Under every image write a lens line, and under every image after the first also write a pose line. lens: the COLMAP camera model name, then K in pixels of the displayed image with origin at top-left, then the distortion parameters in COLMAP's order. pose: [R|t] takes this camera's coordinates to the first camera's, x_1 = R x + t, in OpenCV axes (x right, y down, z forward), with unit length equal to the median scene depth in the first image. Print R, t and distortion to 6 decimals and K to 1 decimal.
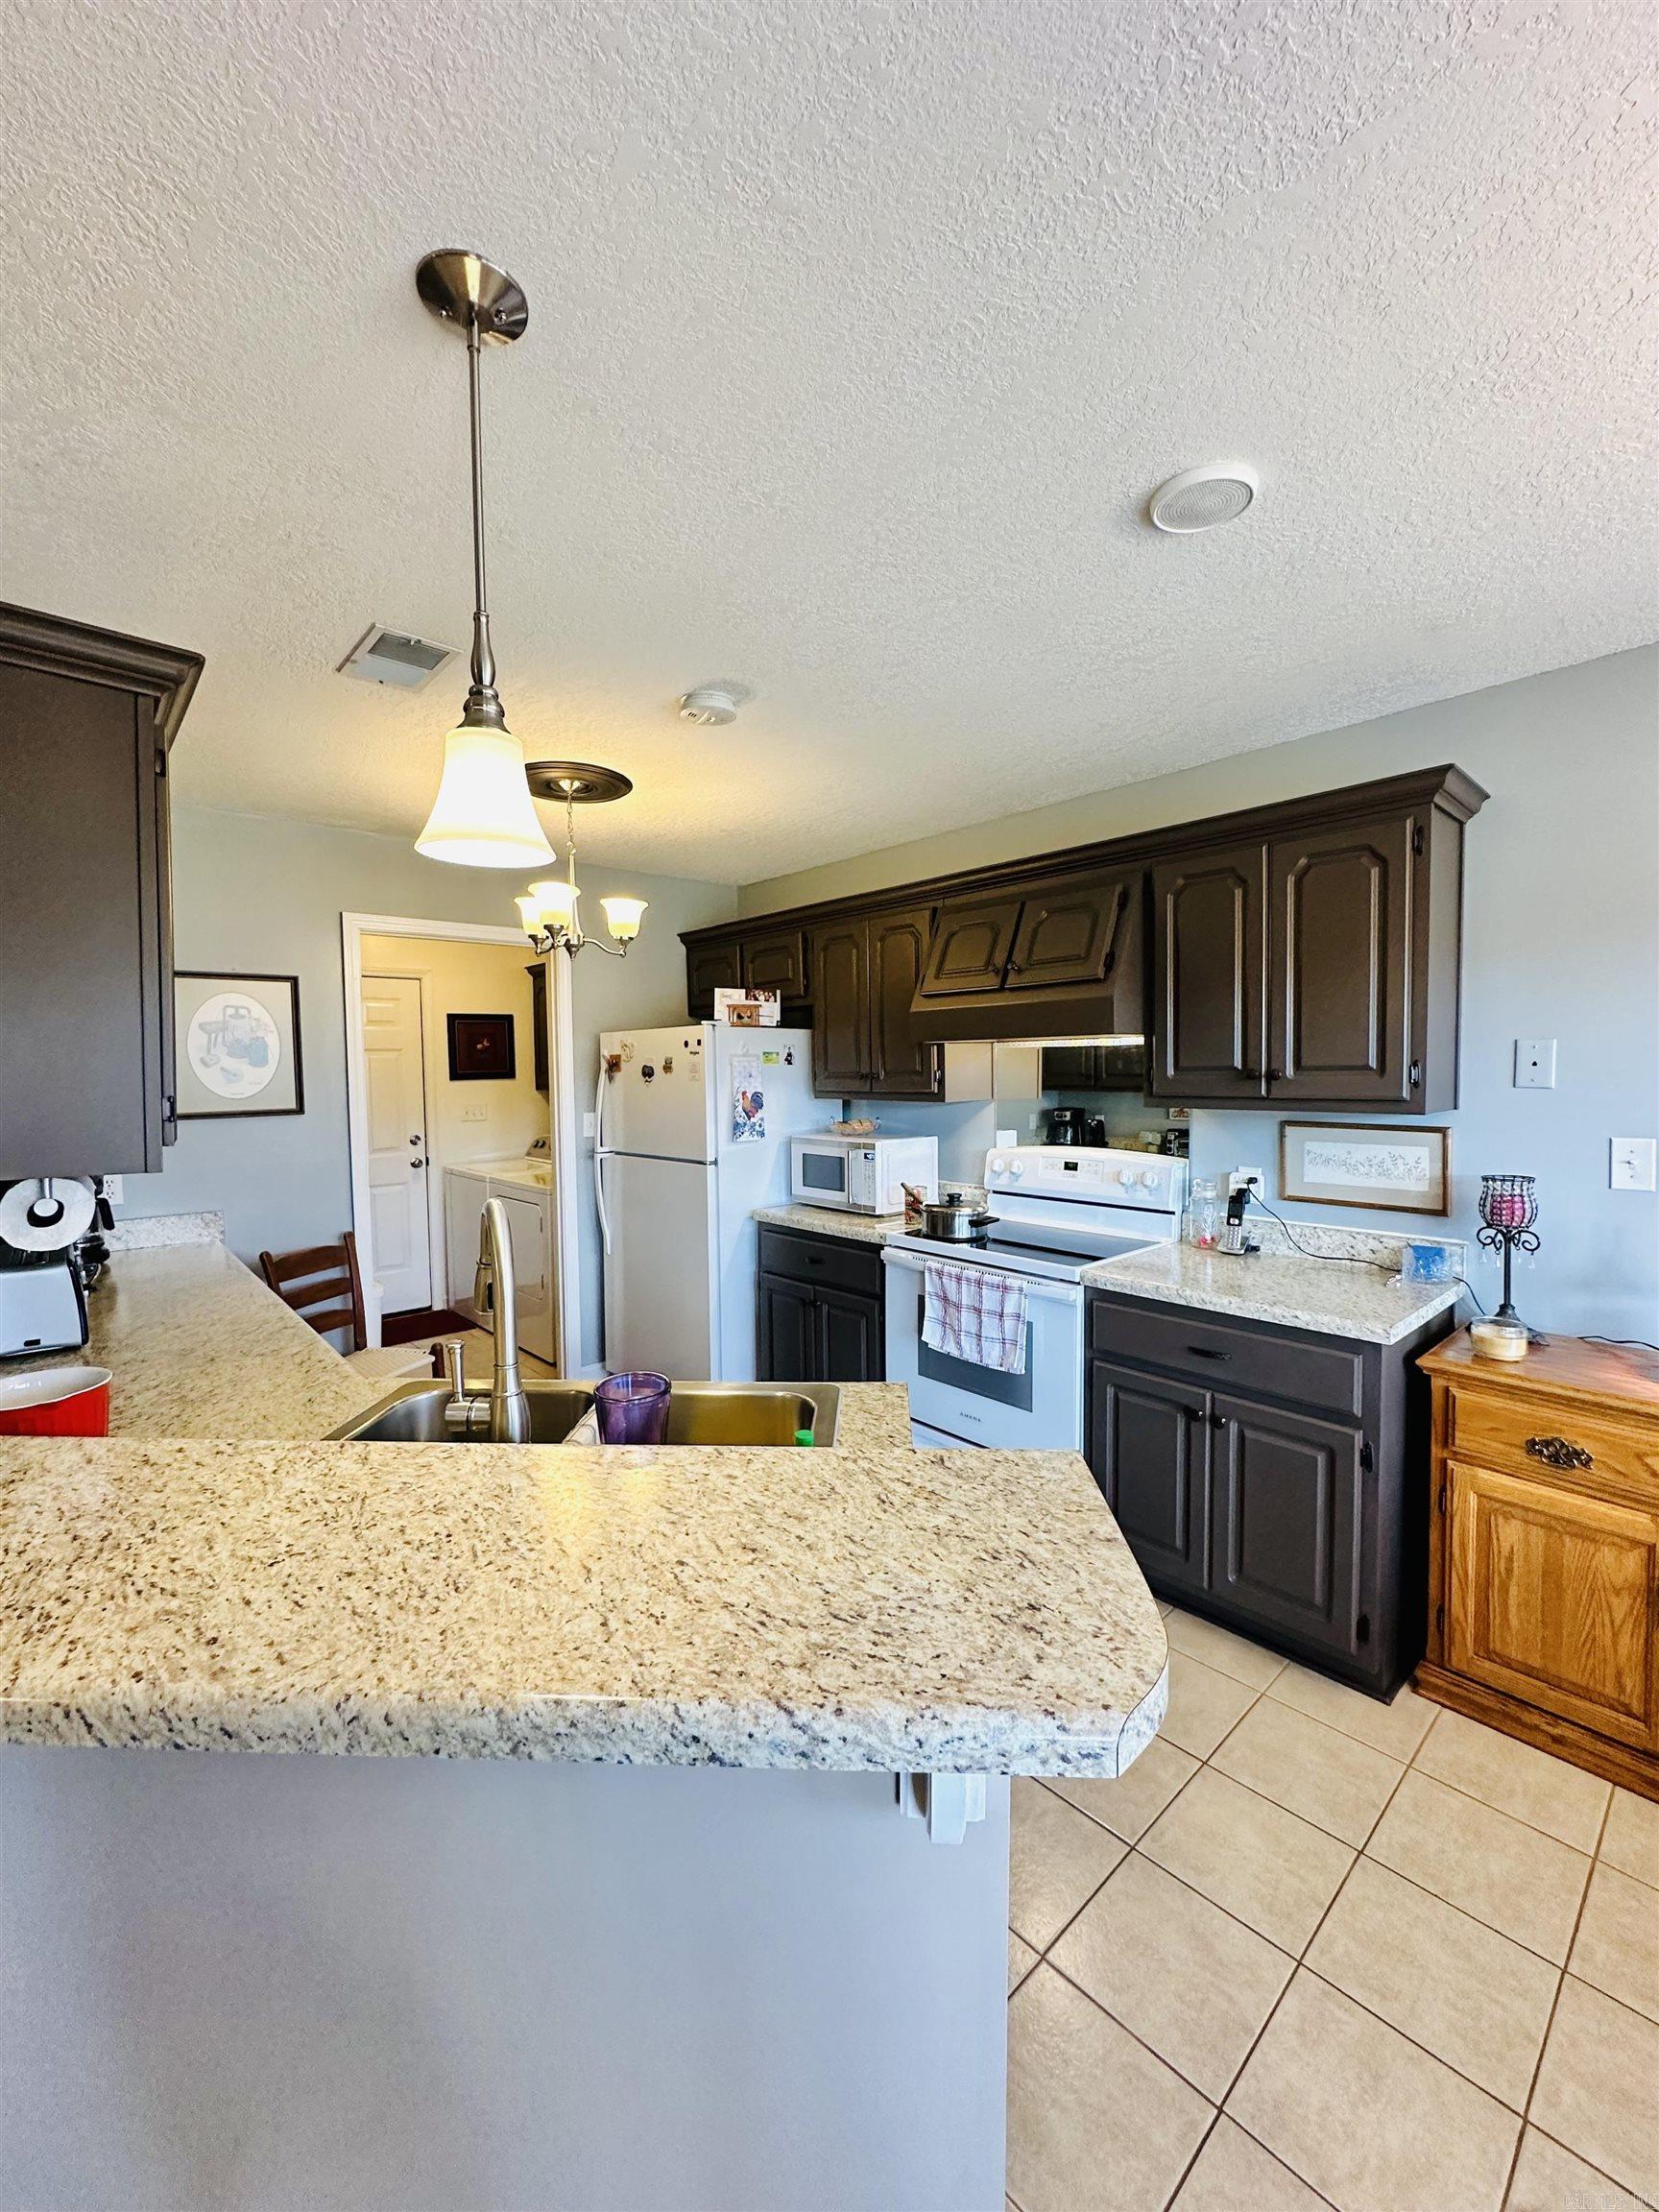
lens RADIAL K [[881.6, 0, 832.3], [0, 881.6, 1107.3], [0, 0, 1]] dist [-0.002291, 0.000273]
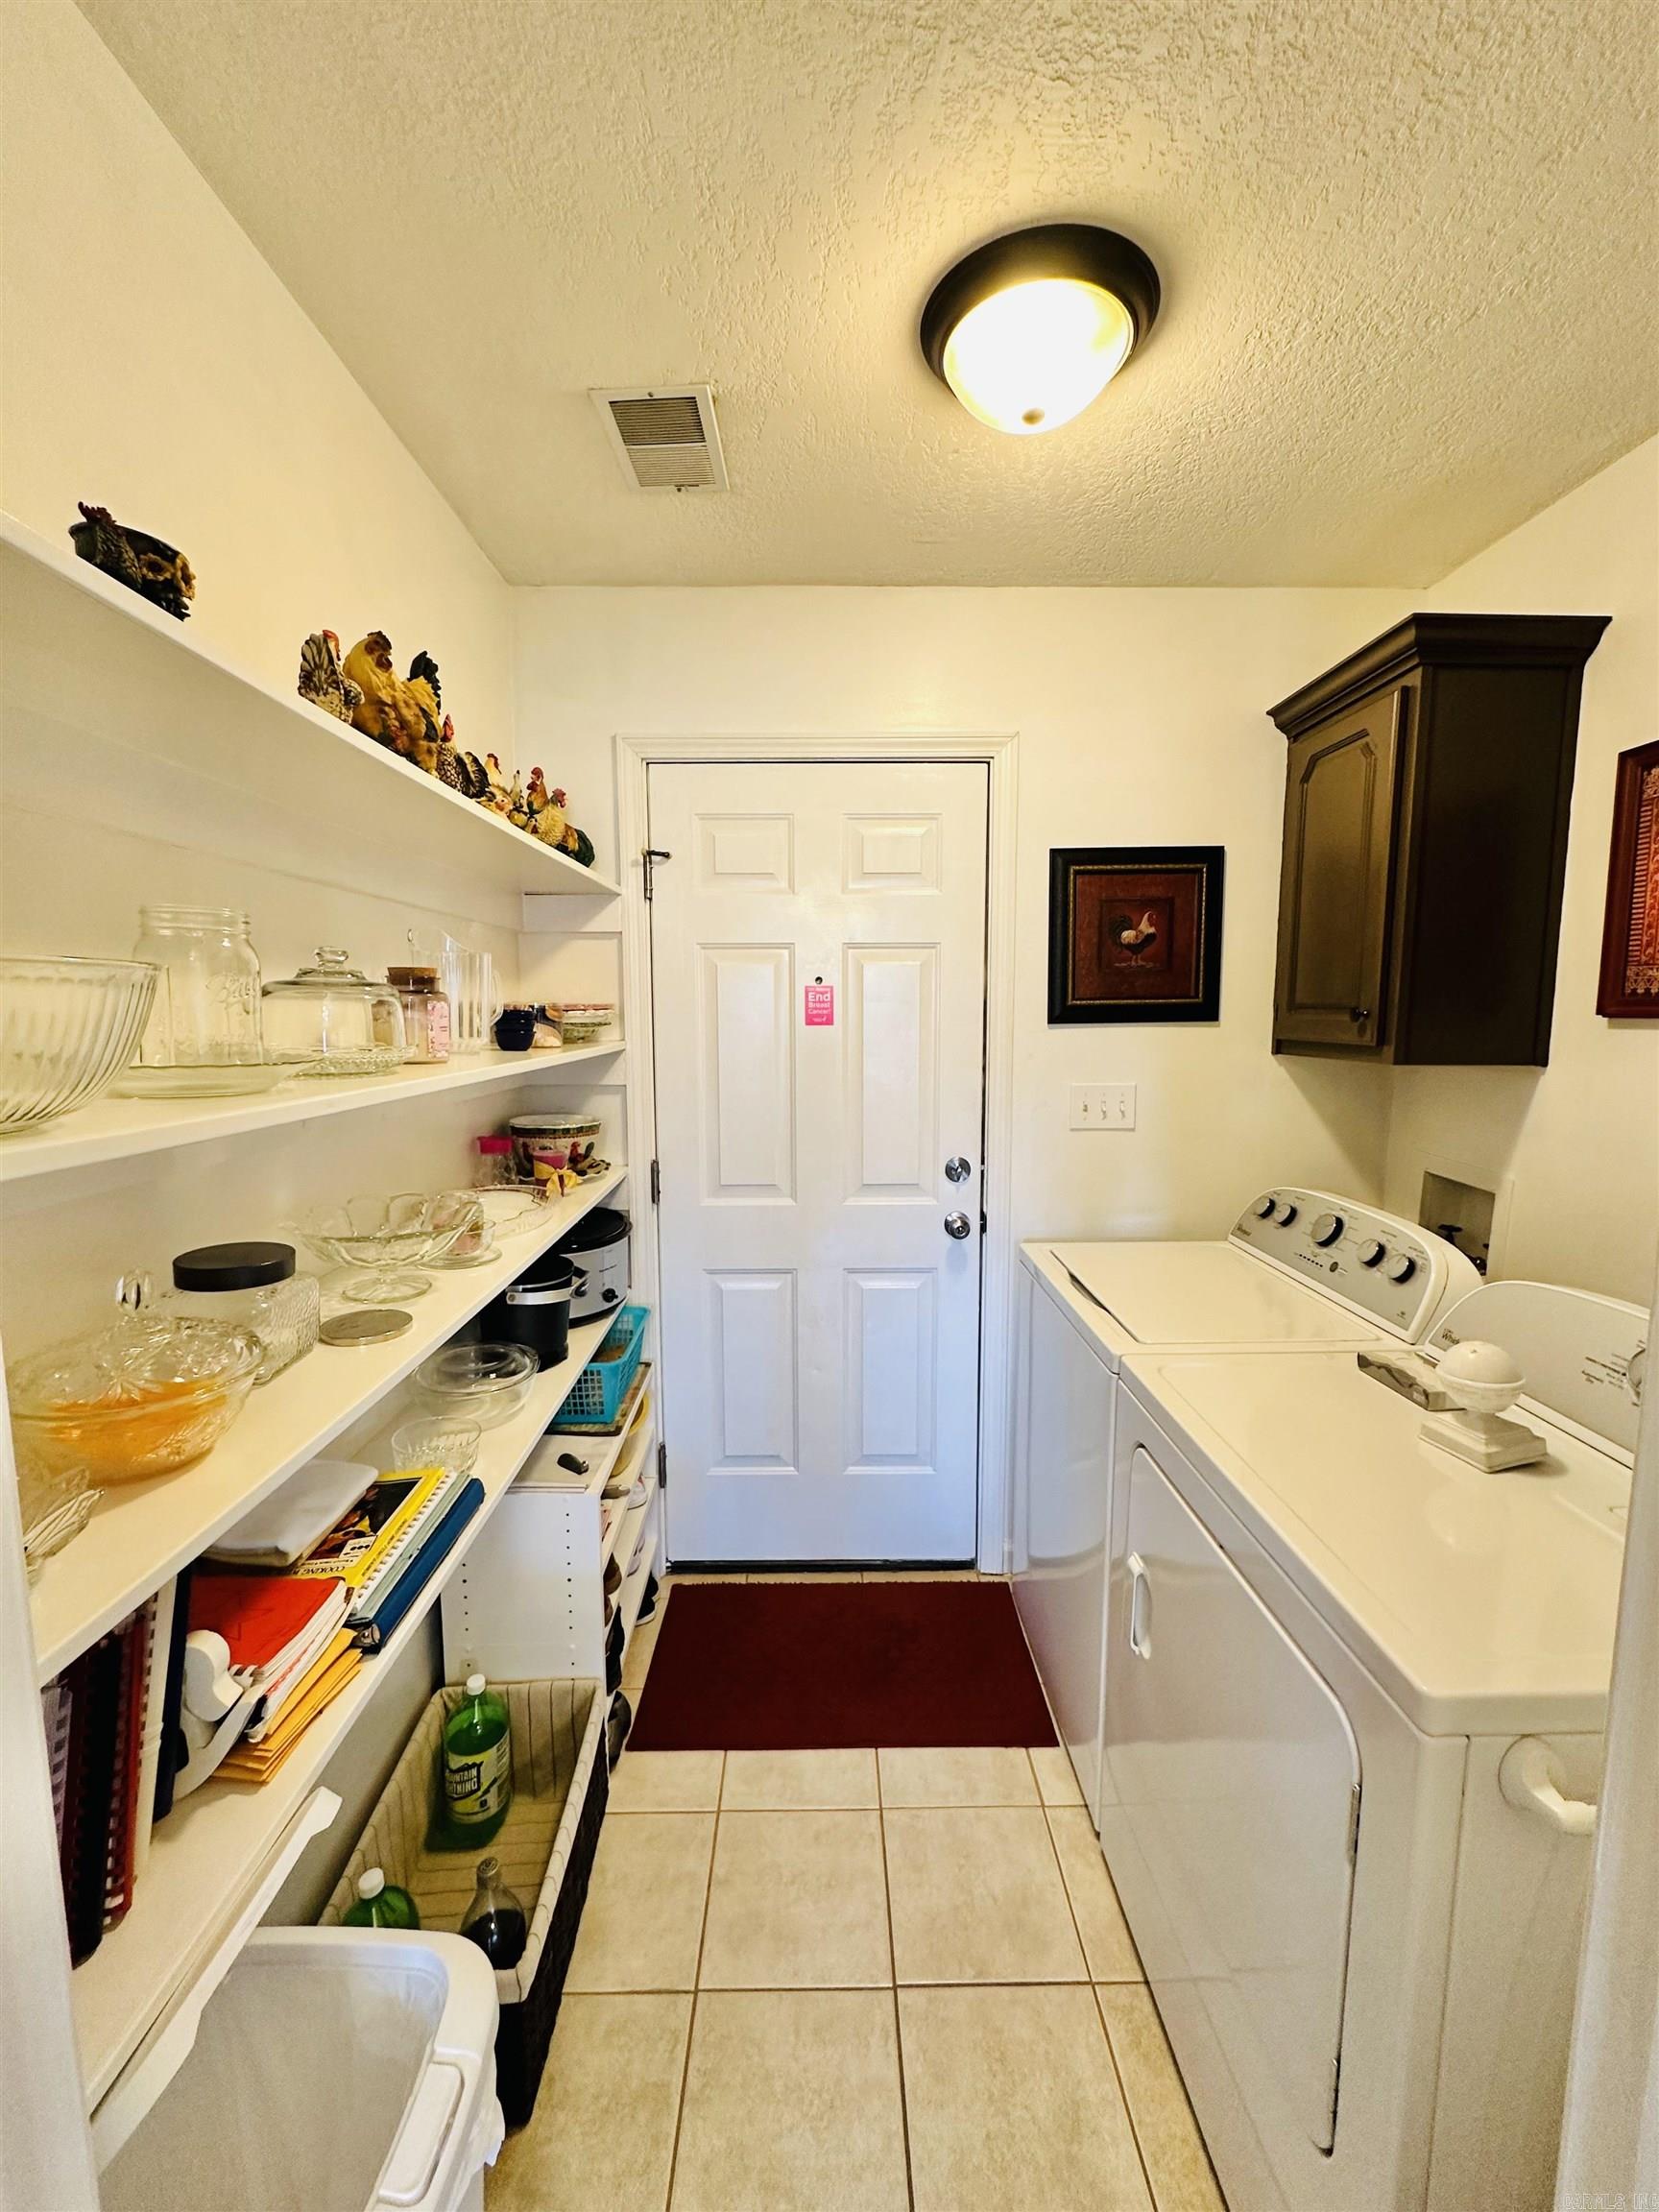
lens RADIAL K [[881.6, 0, 832.3], [0, 881.6, 1107.3], [0, 0, 1]] dist [-0.002291, 0.000273]
pose [[0.748315, 0.083036, -0.658125, -0.375946], [-0.039789, 0.995967, 0.080420, -0.032671], [0.662149, -0.033994, 0.748601, 0.985101]]
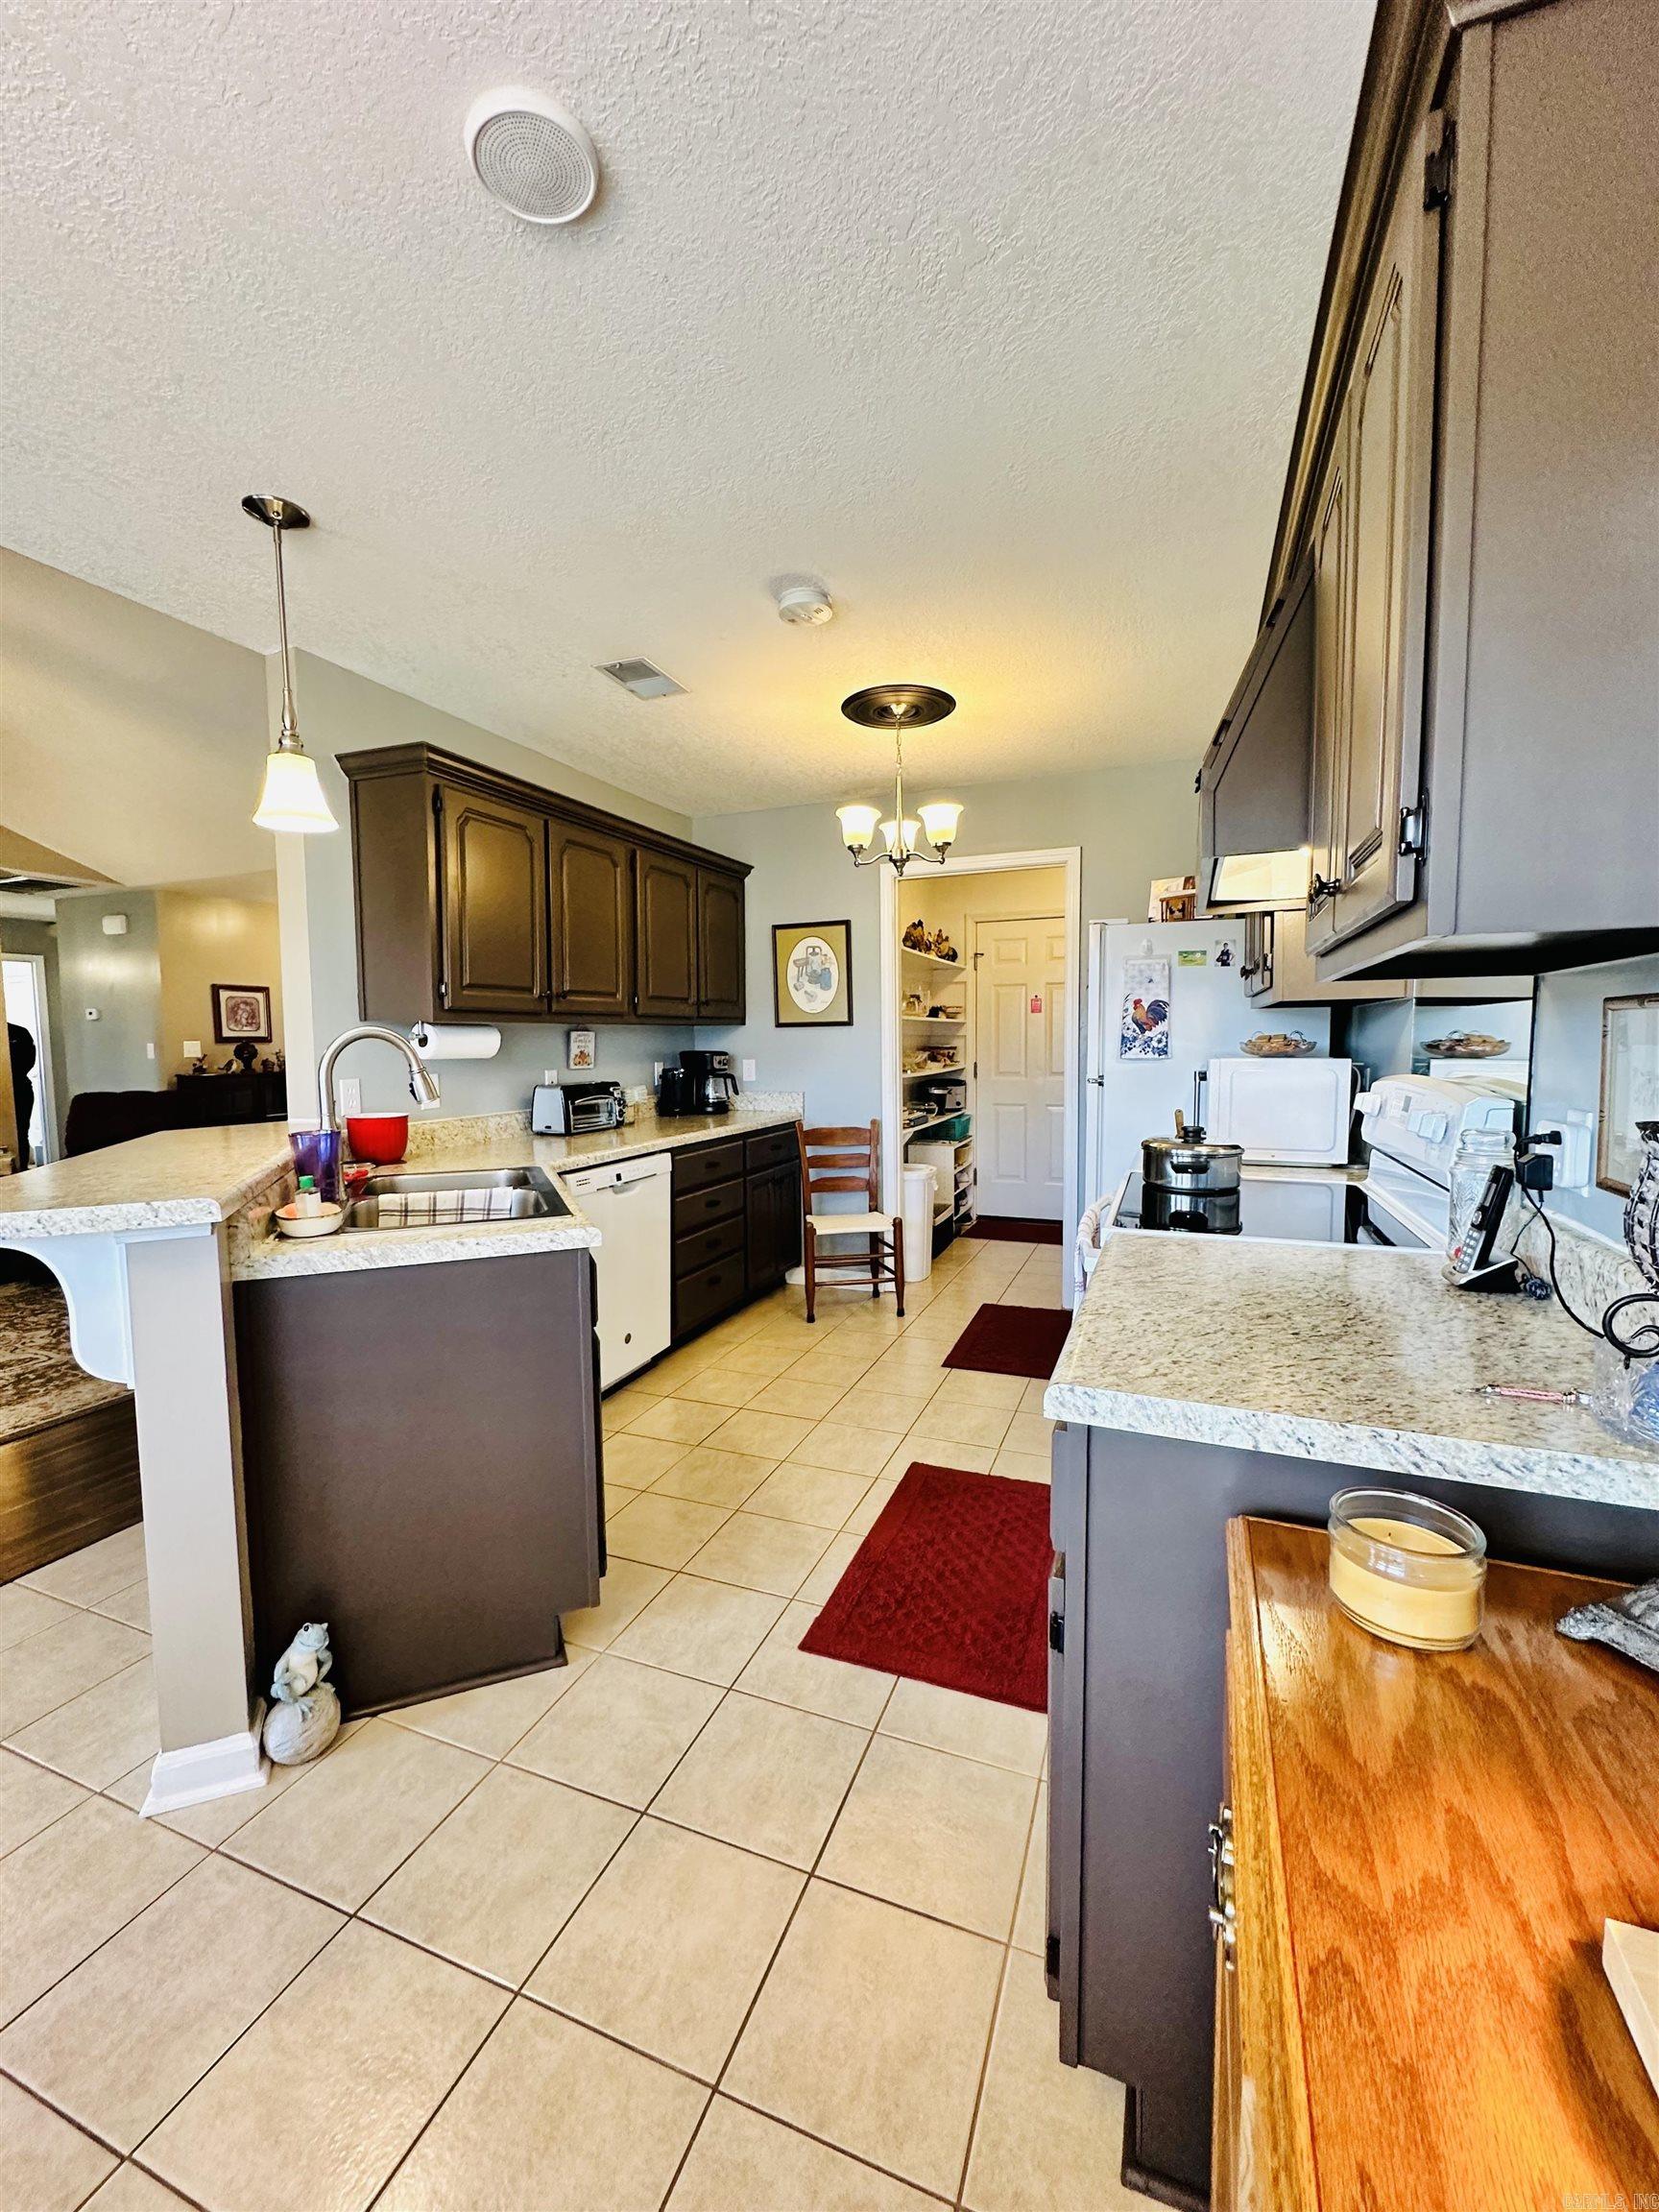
lens RADIAL K [[881.6, 0, 832.3], [0, 881.6, 1107.3], [0, 0, 1]] dist [-0.002291, 0.000273]
pose [[0.440146, 0.076973, -0.894621, 0.533902], [-0.037548, 0.997025, 0.067310, 0.038917], [0.897141, 0.003965, 0.441727, 0.364490]]
